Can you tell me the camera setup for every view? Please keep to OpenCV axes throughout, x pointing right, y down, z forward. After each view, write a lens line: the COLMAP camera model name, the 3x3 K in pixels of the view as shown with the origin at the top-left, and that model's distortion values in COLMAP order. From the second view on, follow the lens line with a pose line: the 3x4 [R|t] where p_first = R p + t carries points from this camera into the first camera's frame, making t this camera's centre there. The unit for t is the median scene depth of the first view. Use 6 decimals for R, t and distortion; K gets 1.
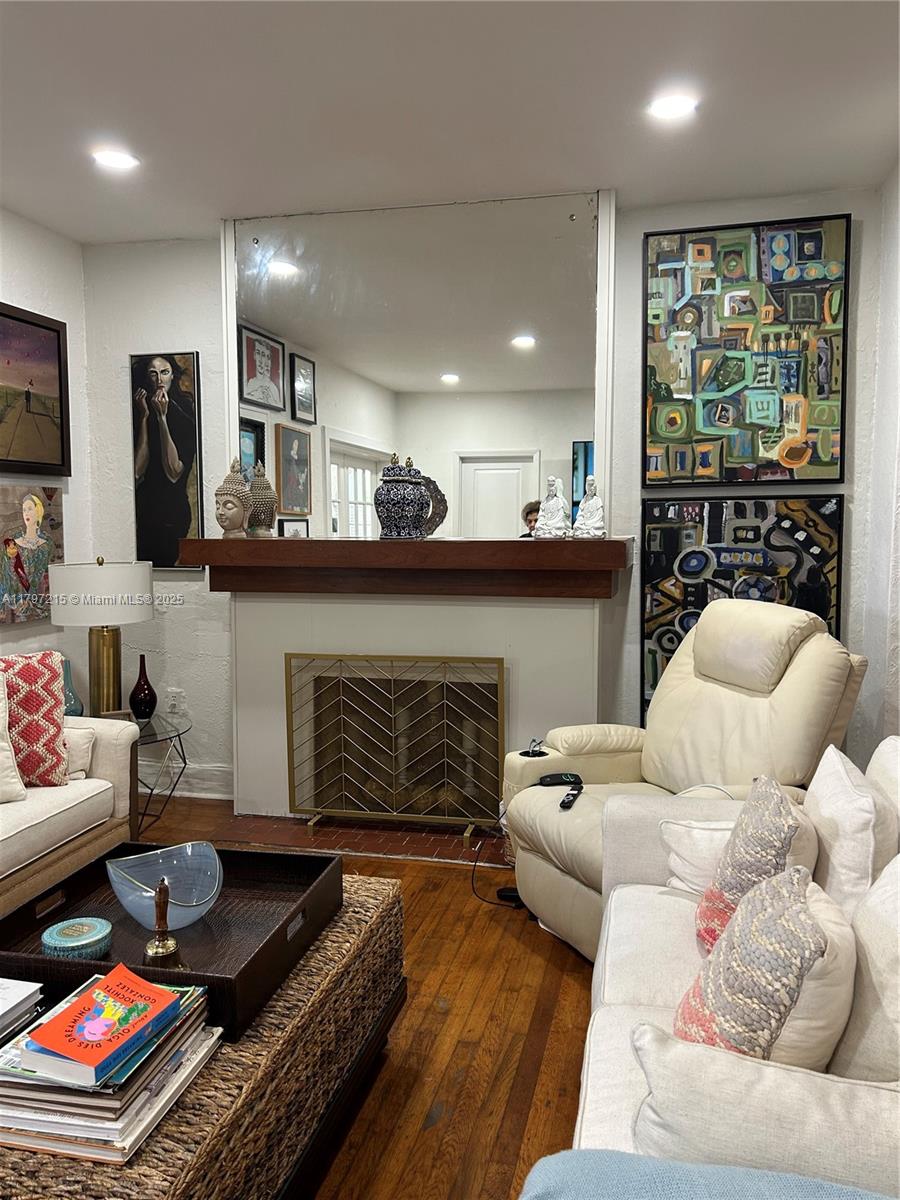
lens RADIAL K [[896.9, 0, 445.1], [0, 896.9, 692.3], [0, 0, 1]] dist [0.067862, -0.082031]
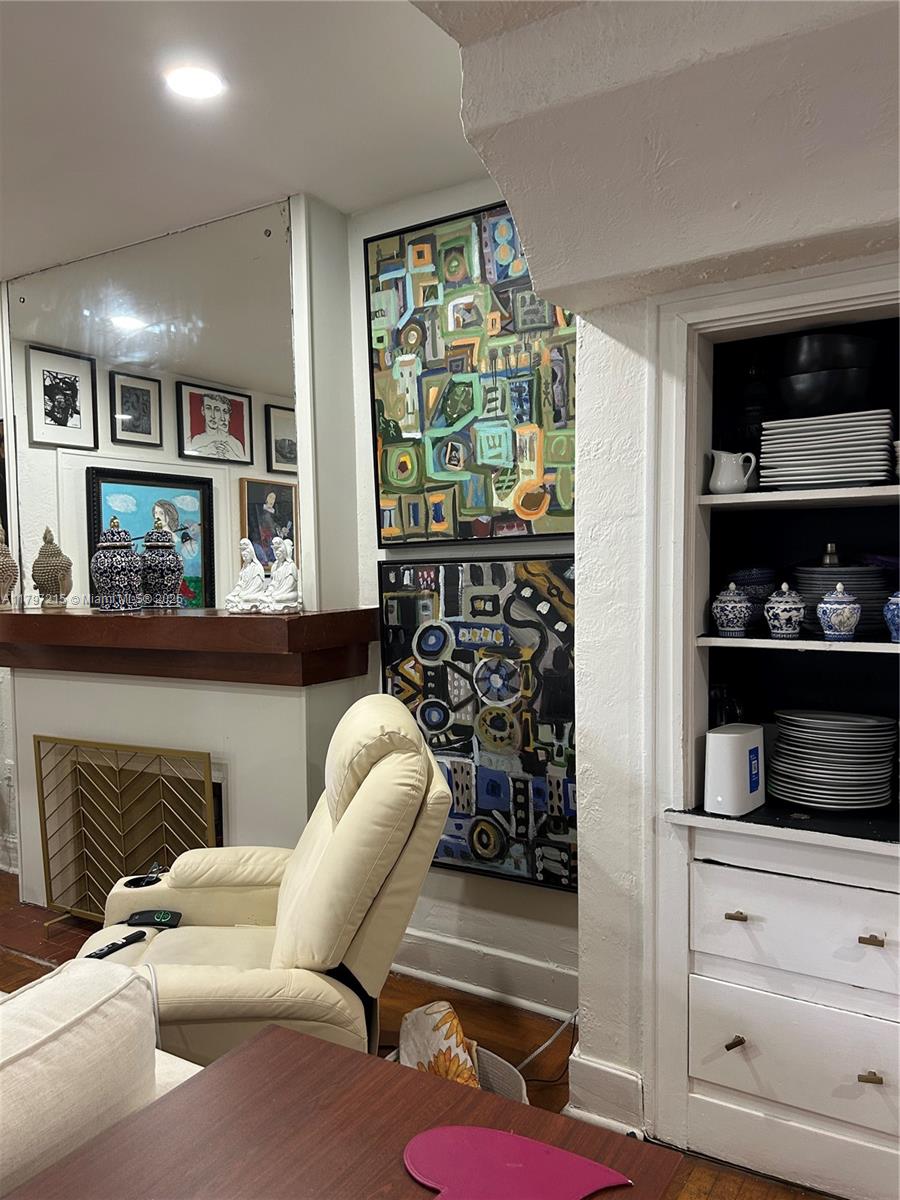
lens RADIAL K [[896.9, 0, 429.8], [0, 896.9, 698.1], [0, 0, 1]] dist [0.067862, -0.082031]
pose [[0.954899, 0.018204, -0.296371, 0.523305], [-0.026992, 0.999308, -0.025587, -0.074624], [0.295701, 0.032432, 0.954730, 0.252305]]
